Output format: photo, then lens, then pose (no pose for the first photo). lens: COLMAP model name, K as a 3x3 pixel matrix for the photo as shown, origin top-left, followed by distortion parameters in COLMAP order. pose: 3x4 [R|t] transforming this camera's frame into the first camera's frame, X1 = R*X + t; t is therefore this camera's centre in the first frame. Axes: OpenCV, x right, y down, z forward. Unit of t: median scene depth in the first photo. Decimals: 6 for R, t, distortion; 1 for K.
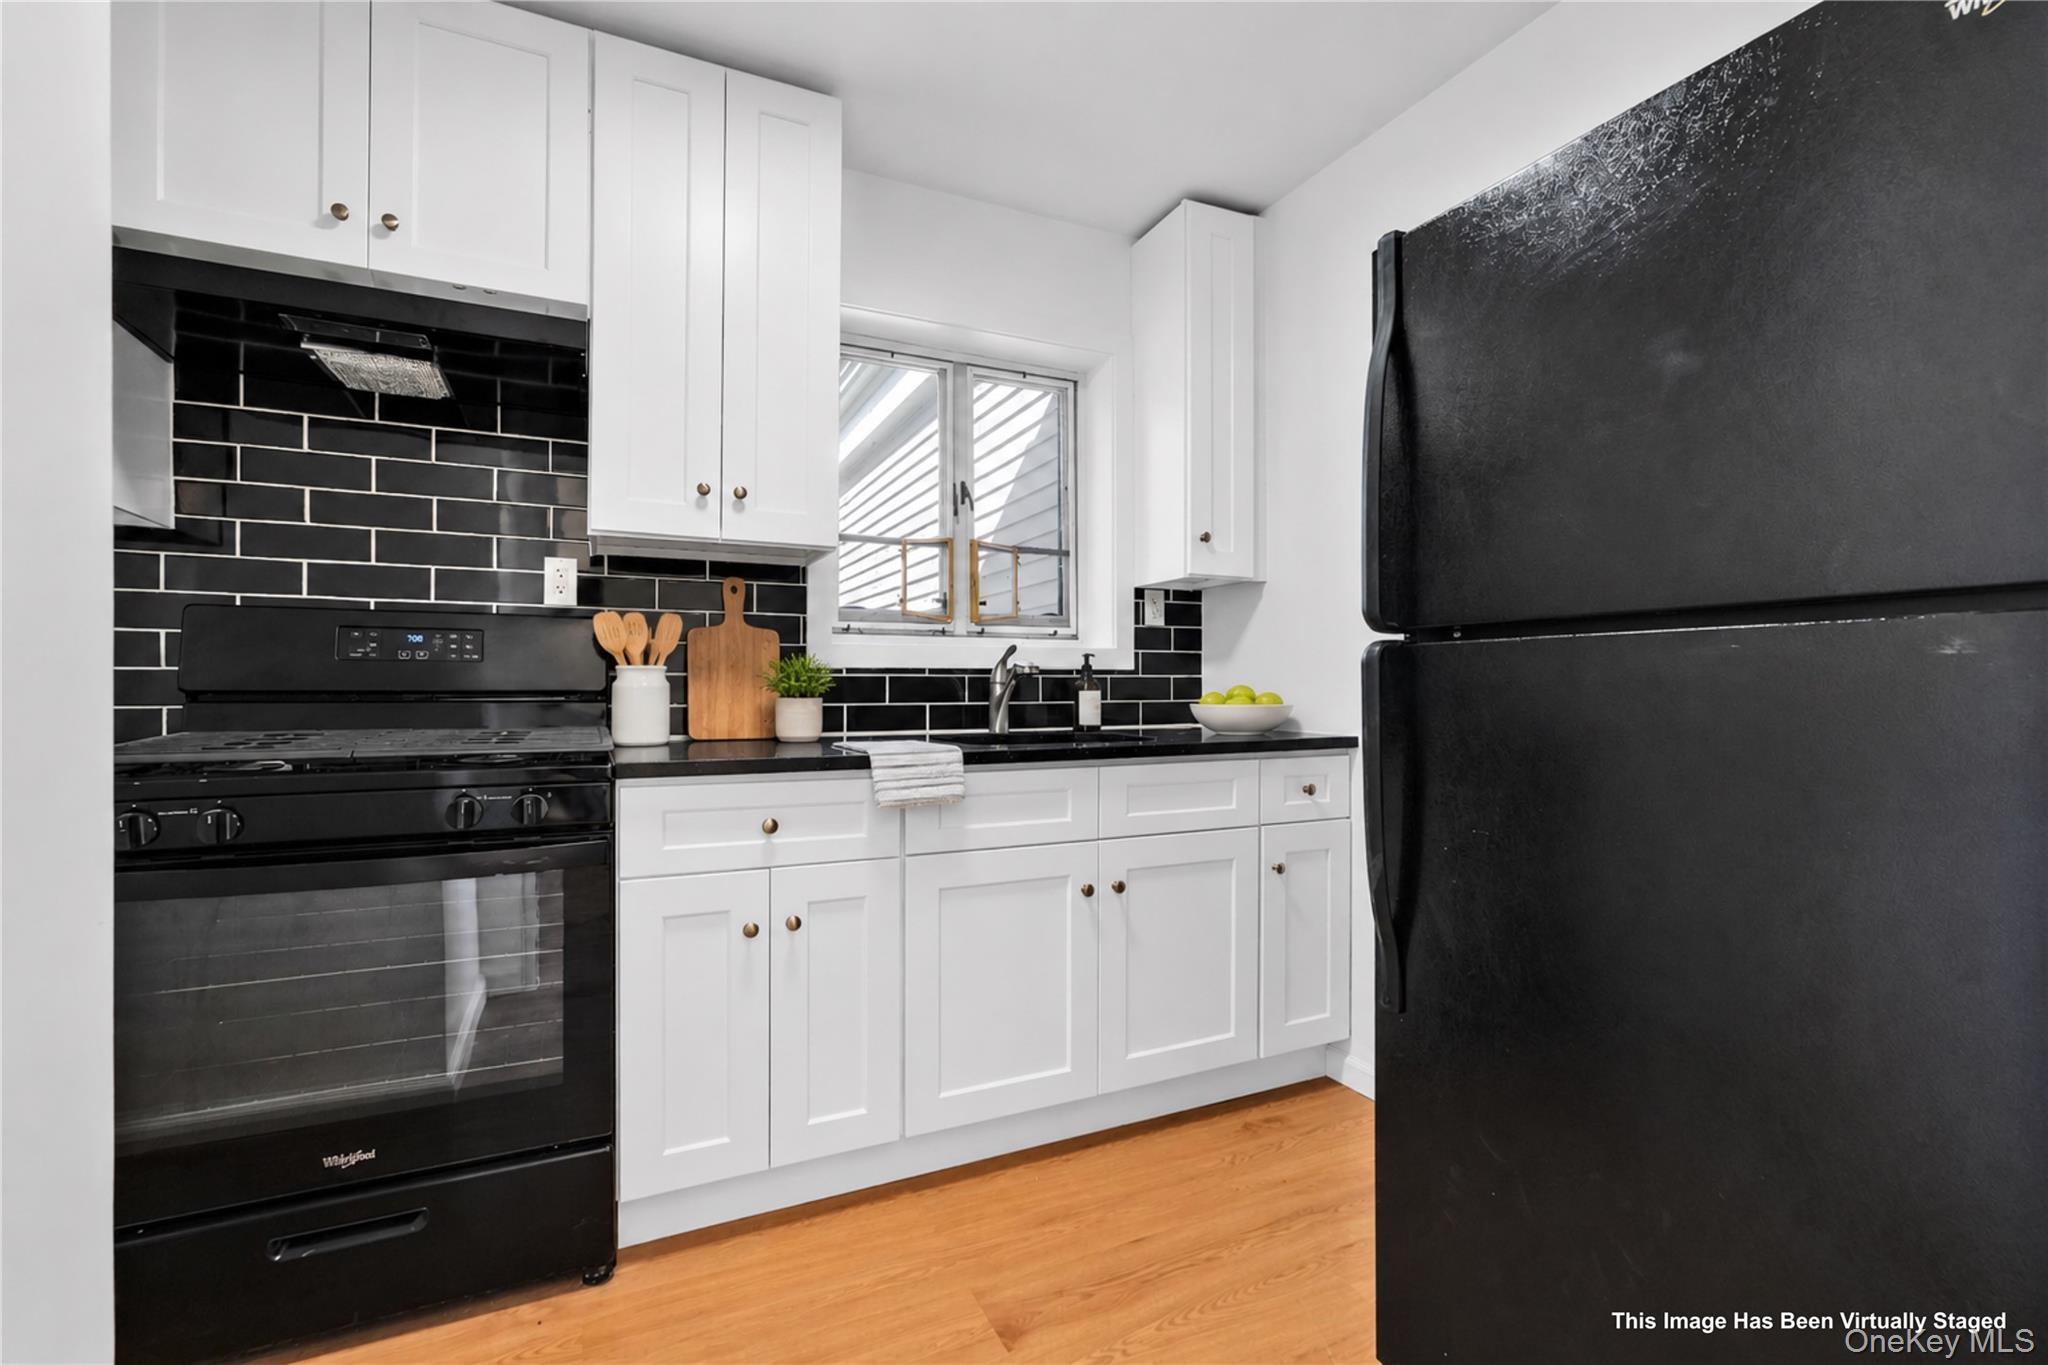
lens RADIAL K [[916.8, 0, 1030.6], [0, 916.8, 684.4], [0, 0, 1]] dist [-0.016076, 0.006867]
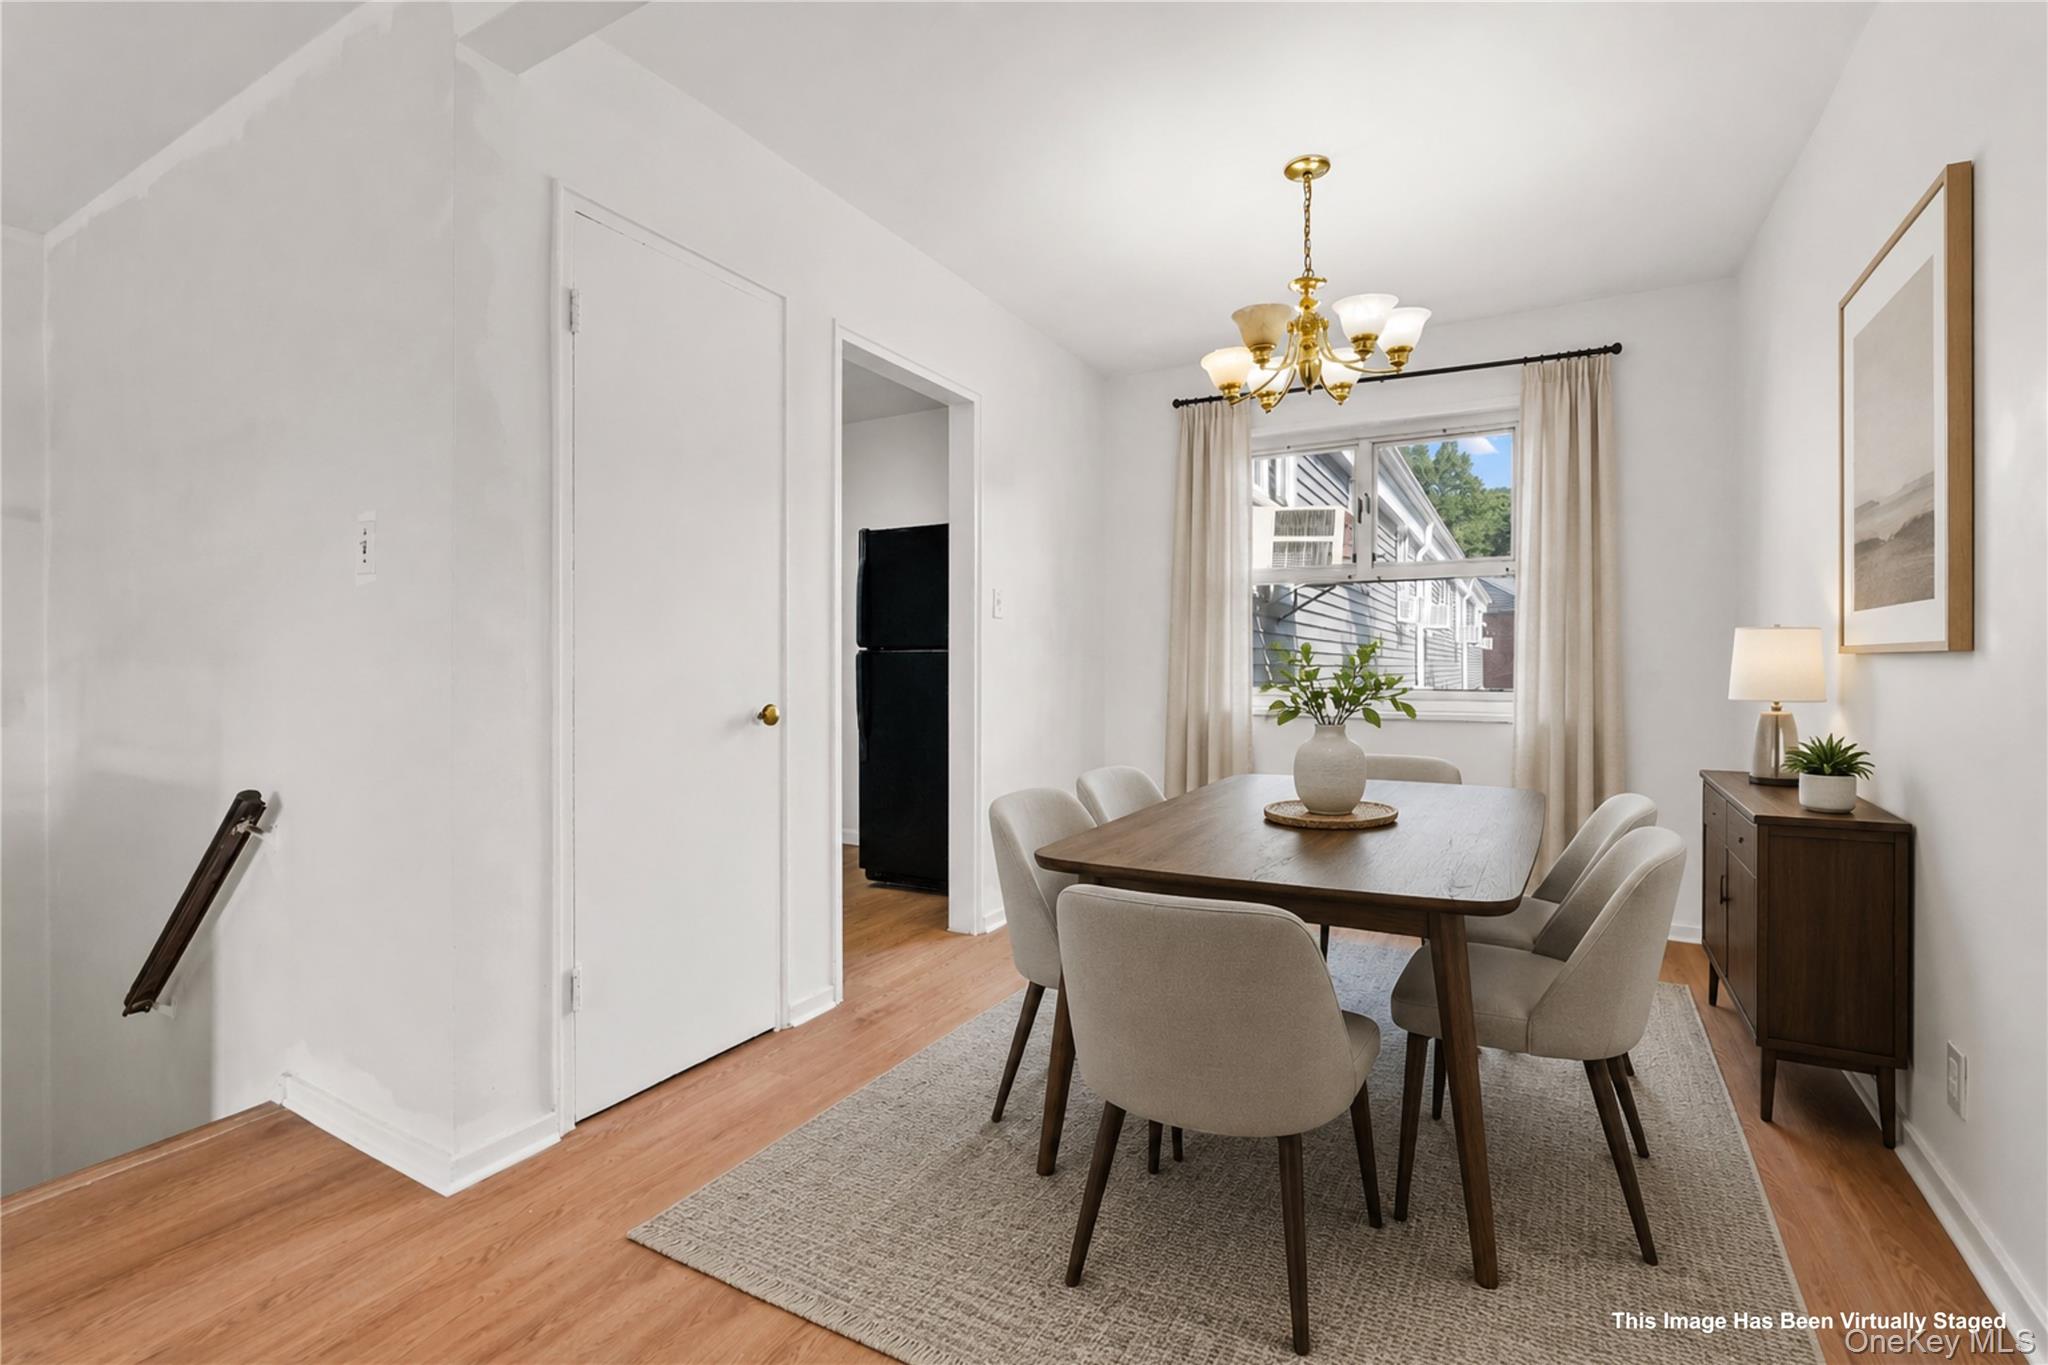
lens RADIAL K [[916.8, 0, 1011.2], [0, 916.8, 670.0], [0, 0, 1]] dist [-0.016076, 0.006867]
pose [[0.827191, -0.002683, 0.561914, -0.671679], [-0.001185, 0.999978, 0.006519, 0.001104], [-0.561919, -0.006058, 0.827170, -1.331132]]
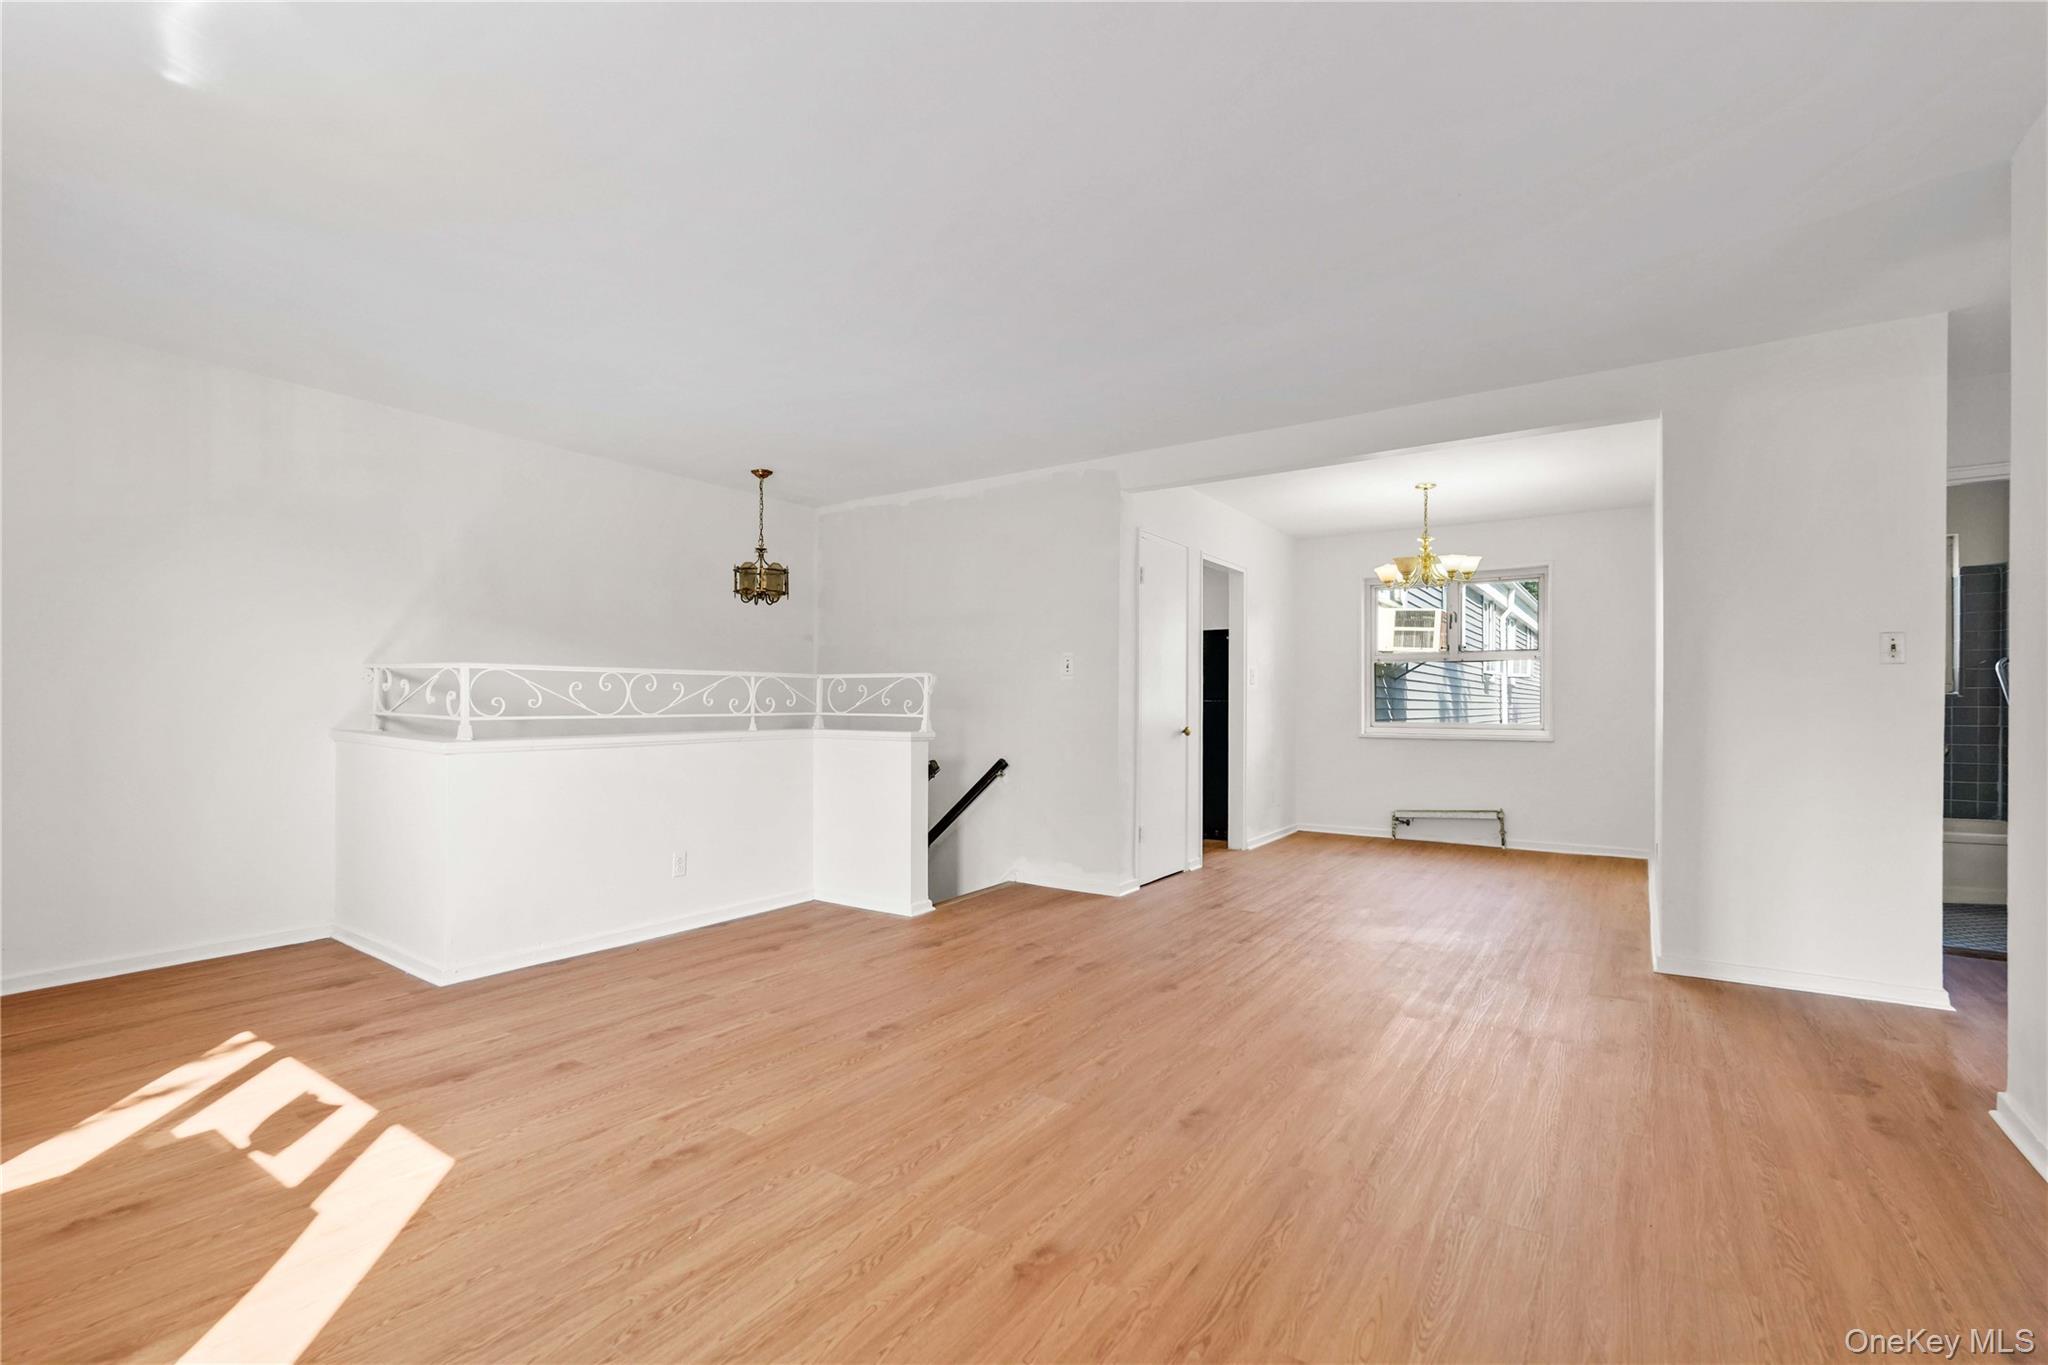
lens RADIAL K [[916.8, 0, 1011.7], [0, 916.8, 689.7], [0, 0, 1]] dist [-0.016076, 0.006867]
pose [[0.872256, 0.011999, 0.488901, -2.135768], [-0.004835, 0.999862, -0.015913, -0.008732], [-0.489025, 0.011516, 0.872194, -2.360999]]
